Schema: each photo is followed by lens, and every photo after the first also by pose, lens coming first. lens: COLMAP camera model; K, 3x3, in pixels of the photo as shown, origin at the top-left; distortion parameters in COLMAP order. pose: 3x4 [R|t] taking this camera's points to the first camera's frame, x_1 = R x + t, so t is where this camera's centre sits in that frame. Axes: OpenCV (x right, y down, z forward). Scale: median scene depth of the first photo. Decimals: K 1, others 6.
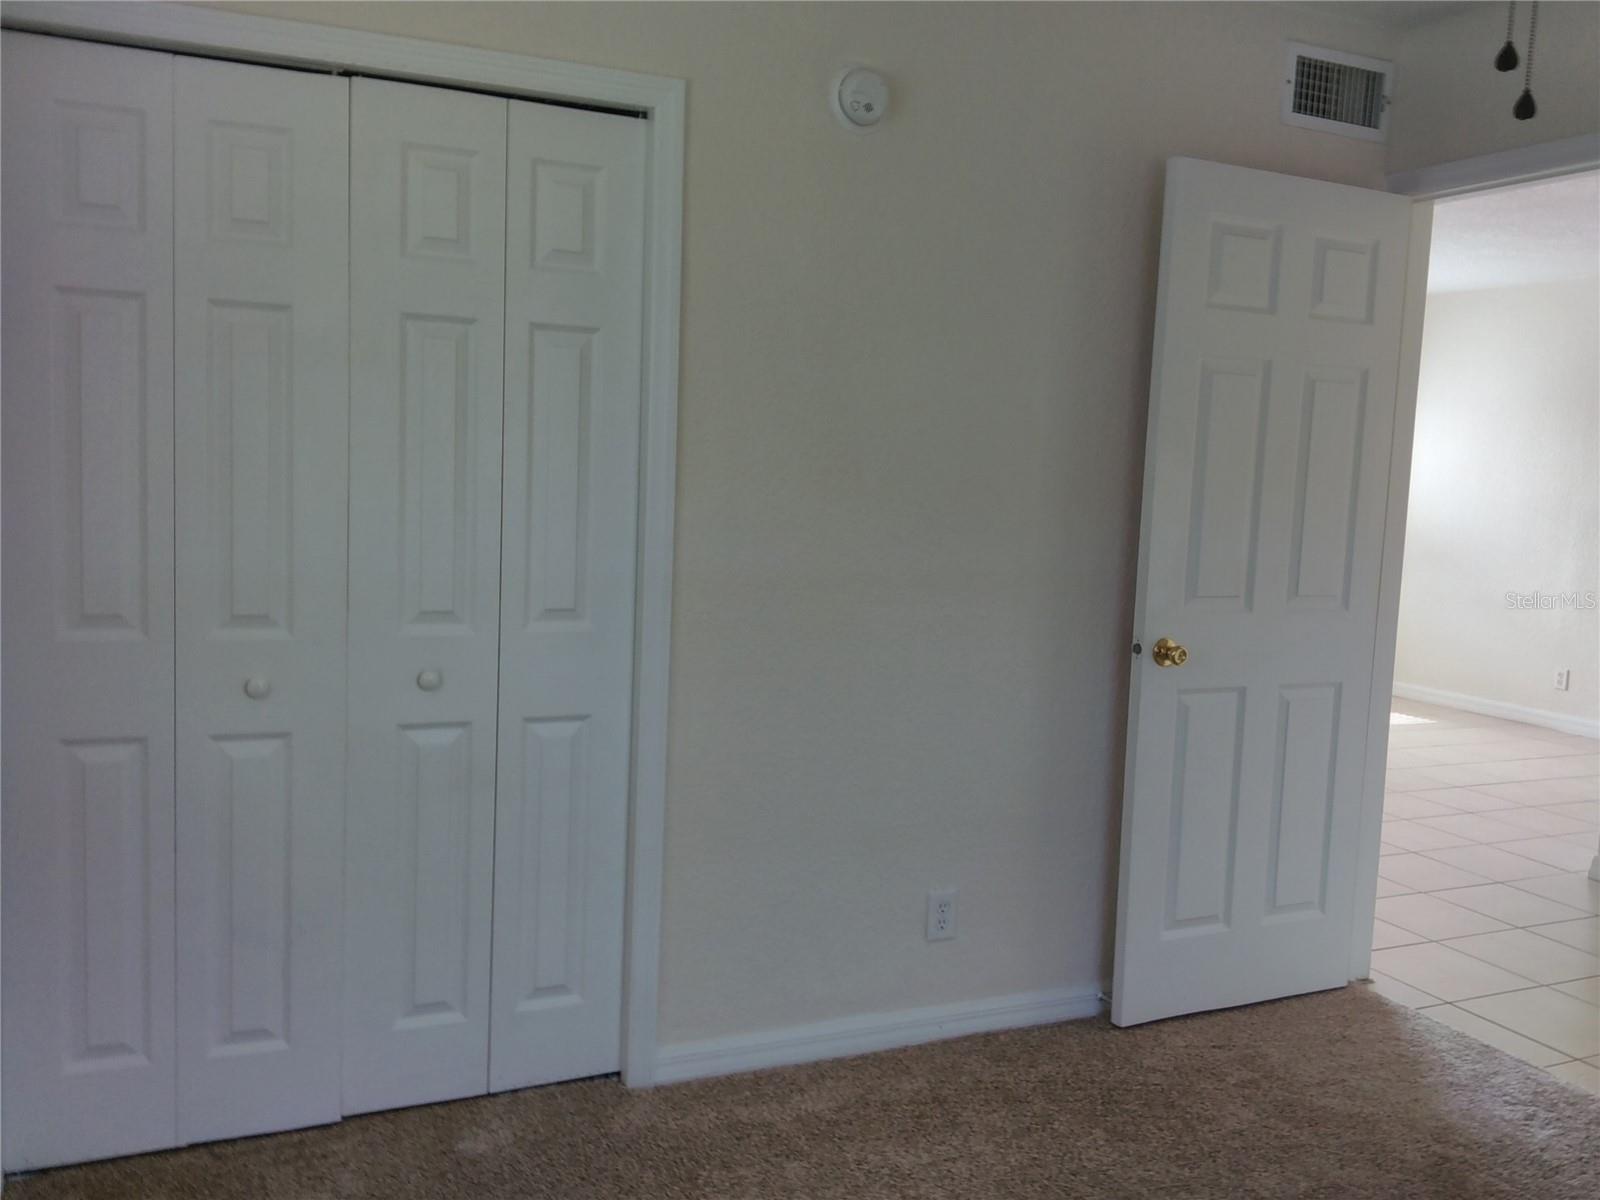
lens RADIAL K [[1355.6, 0, 800.0], [0, 1355.6, 600.0], [0, 0, 1]] dist [0.123797, -0.243634]
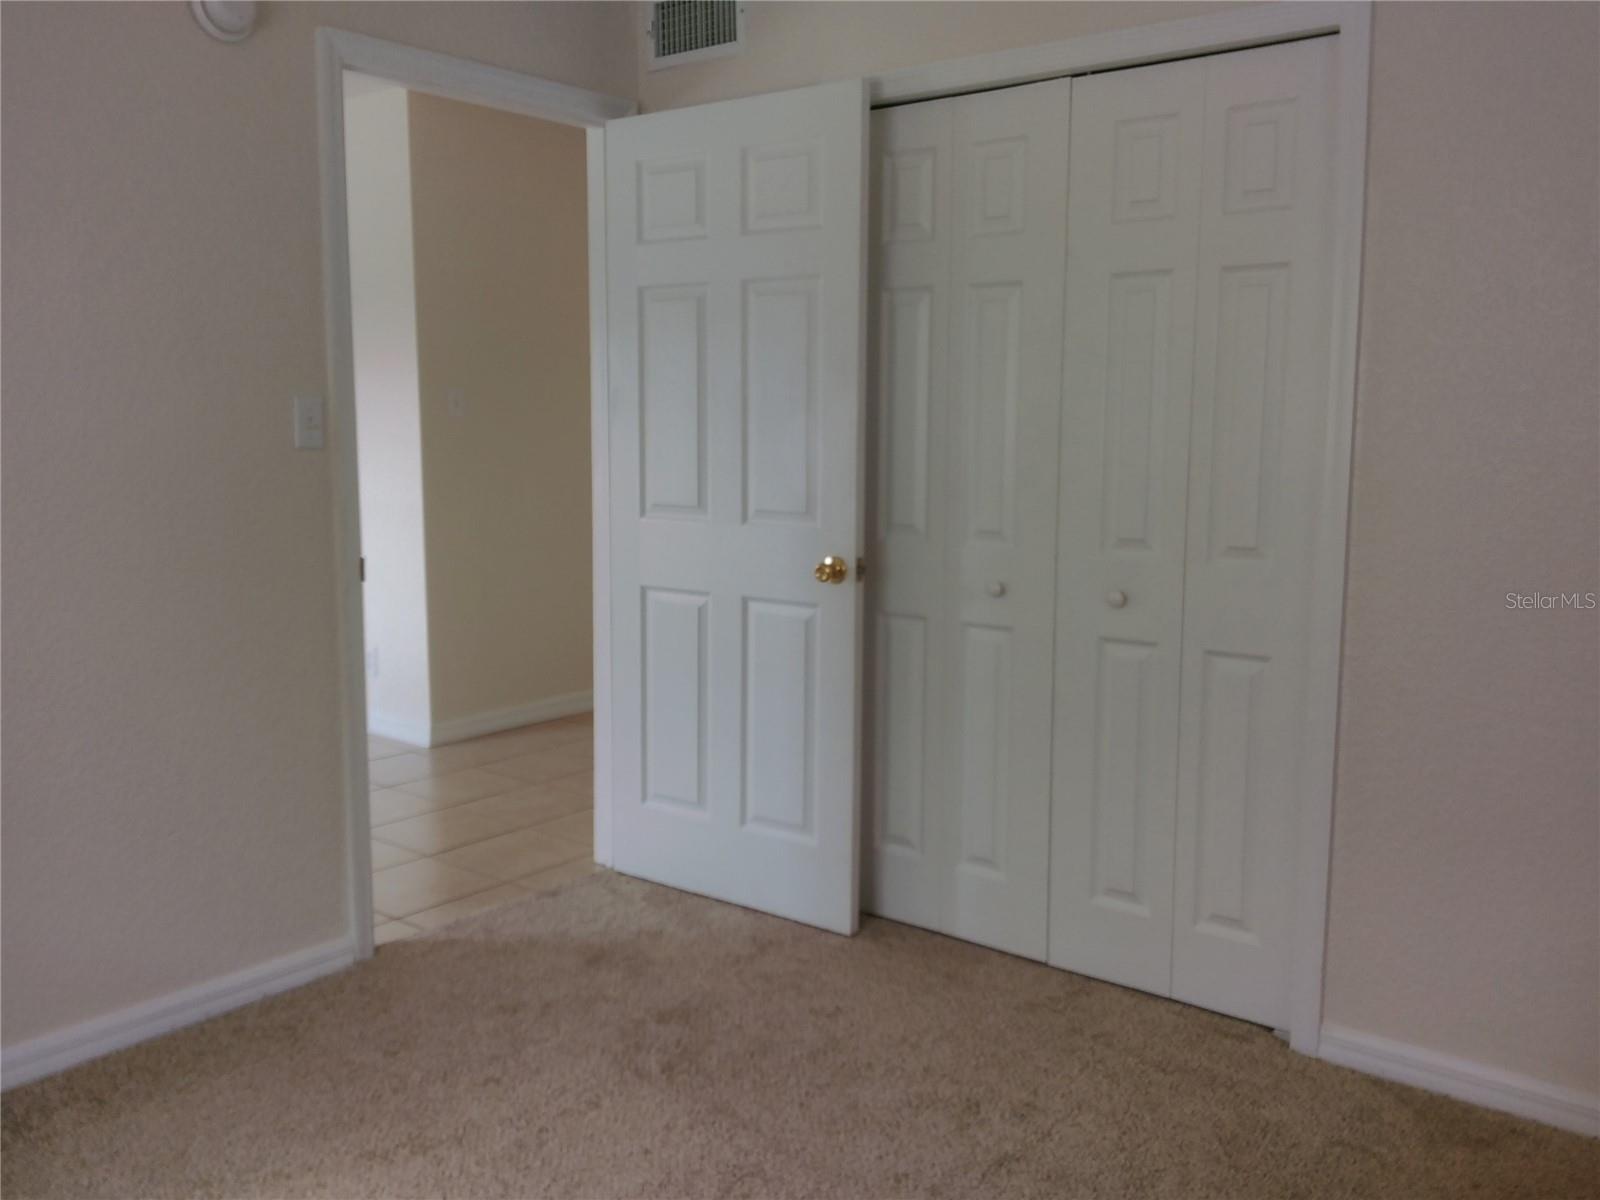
lens RADIAL K [[1355.6, 0, 800.0], [0, 1355.6, 600.0], [0, 0, 1]] dist [0.123797, -0.243634]
pose [[0.429002, 0.107762, -0.896853, 0.620398], [-0.087116, 0.993166, 0.077664, -0.005742], [0.899093, 0.044812, 0.435458, 0.270935]]
